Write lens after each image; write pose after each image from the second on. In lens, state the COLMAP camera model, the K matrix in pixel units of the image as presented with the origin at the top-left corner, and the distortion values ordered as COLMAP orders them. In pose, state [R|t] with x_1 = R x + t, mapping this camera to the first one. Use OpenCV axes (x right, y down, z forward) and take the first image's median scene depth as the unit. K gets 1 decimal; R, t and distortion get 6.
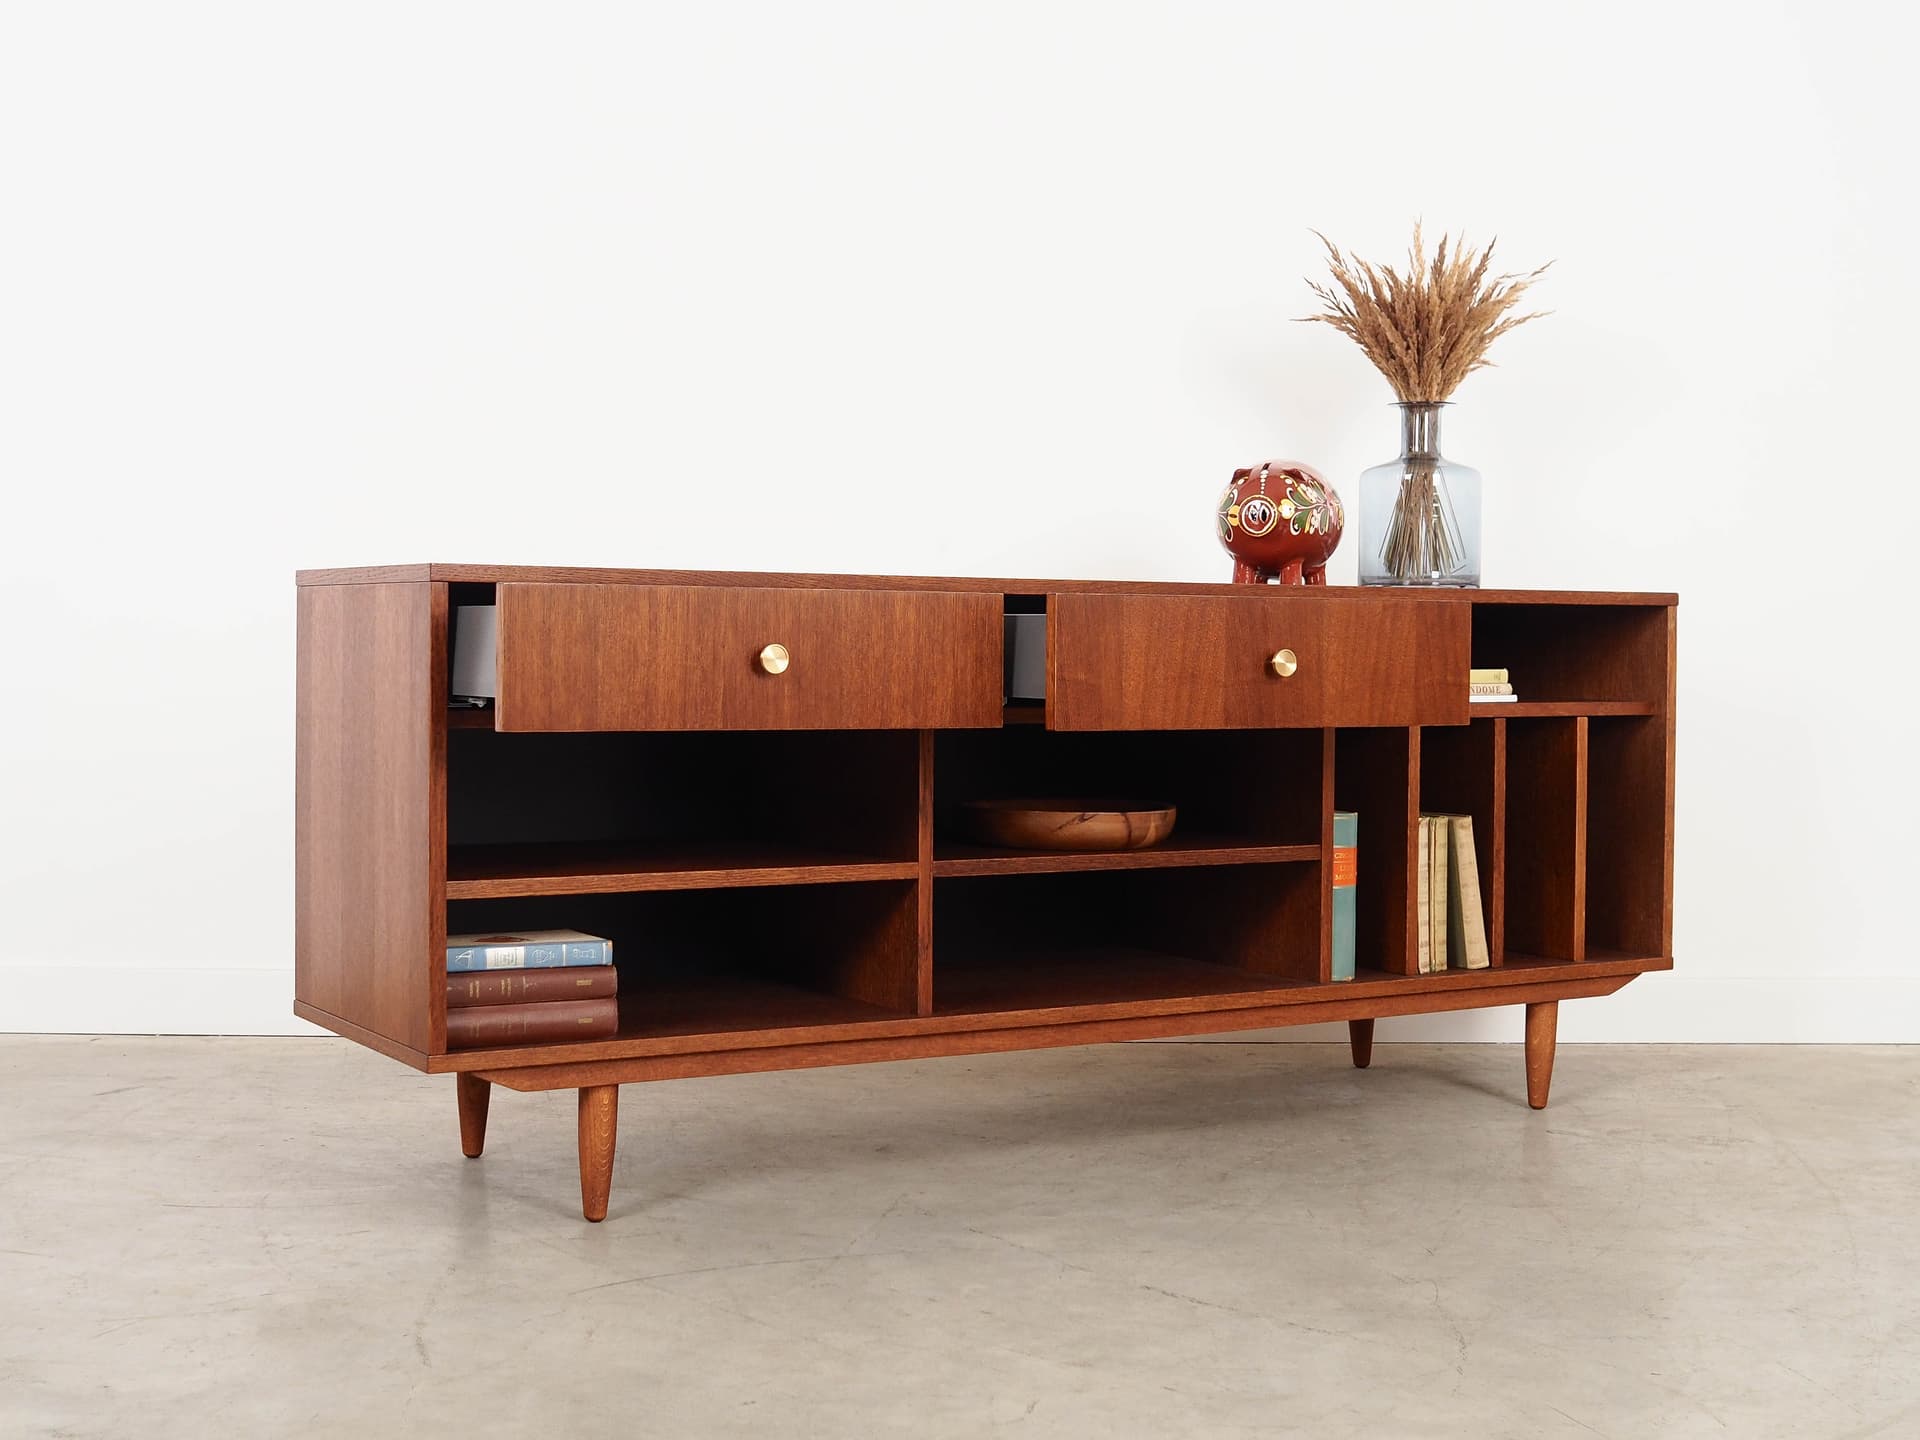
lens RADIAL K [[2564.6, 0, 953.1], [0, 2564.6, 734.0], [0, 0, 1]] dist [-0.019687, 0.000000]
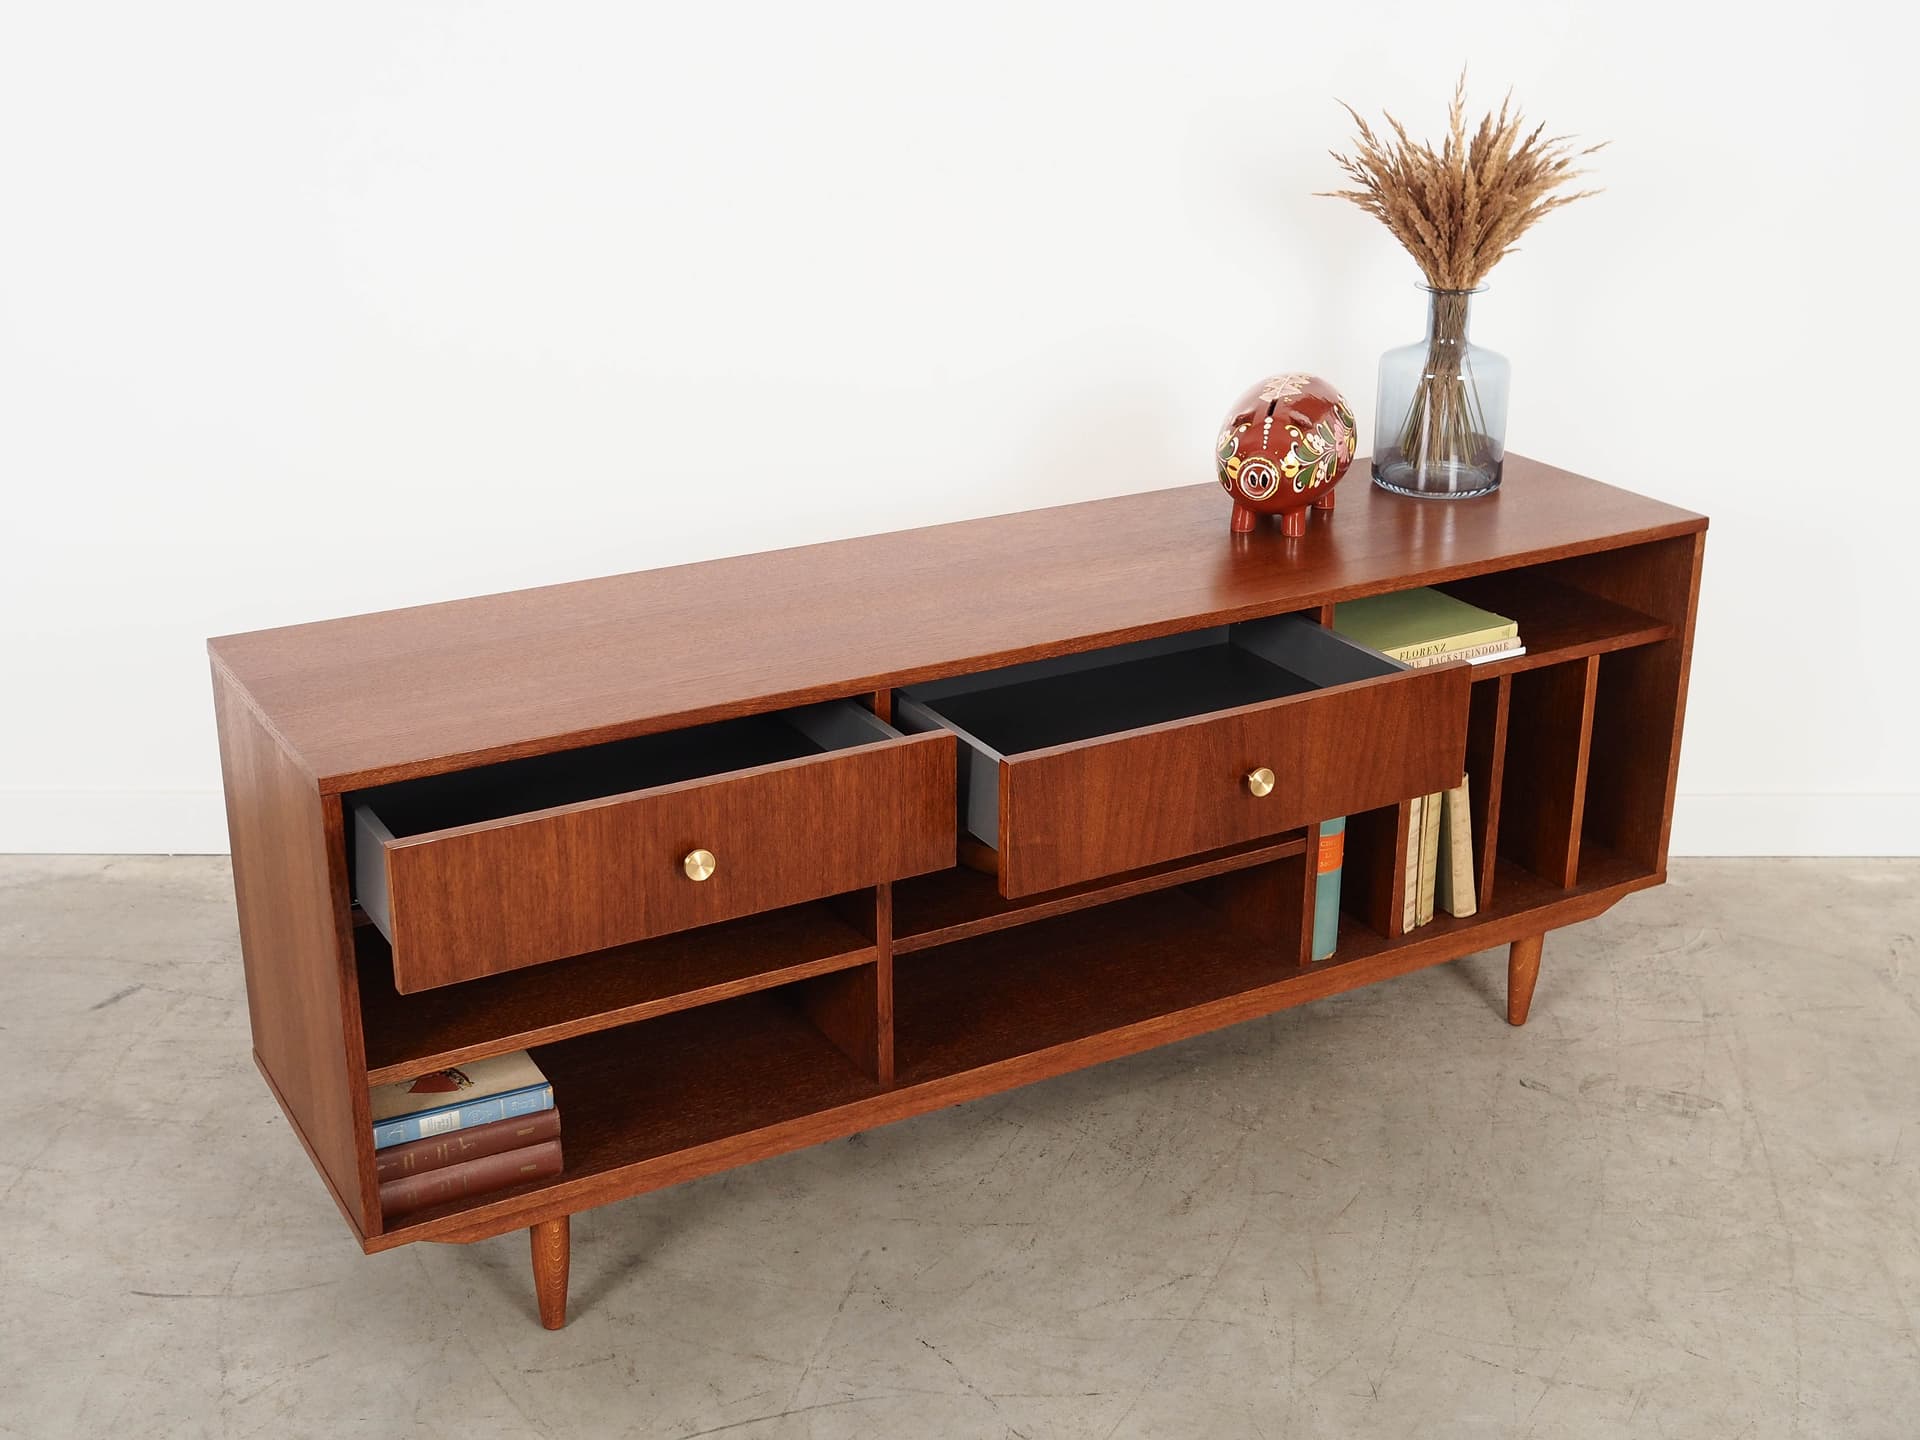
lens RADIAL K [[2350.4, 0, 1003.0], [0, 2350.4, 768.1], [0, 0, 1]] dist [-0.023156, 0.000000]
pose [[0.999832, 0.010192, -0.015242, 0.041879], [-0.004618, 0.944462, 0.328588, -0.271938], [0.017745, -0.328463, 0.944350, 0.167174]]
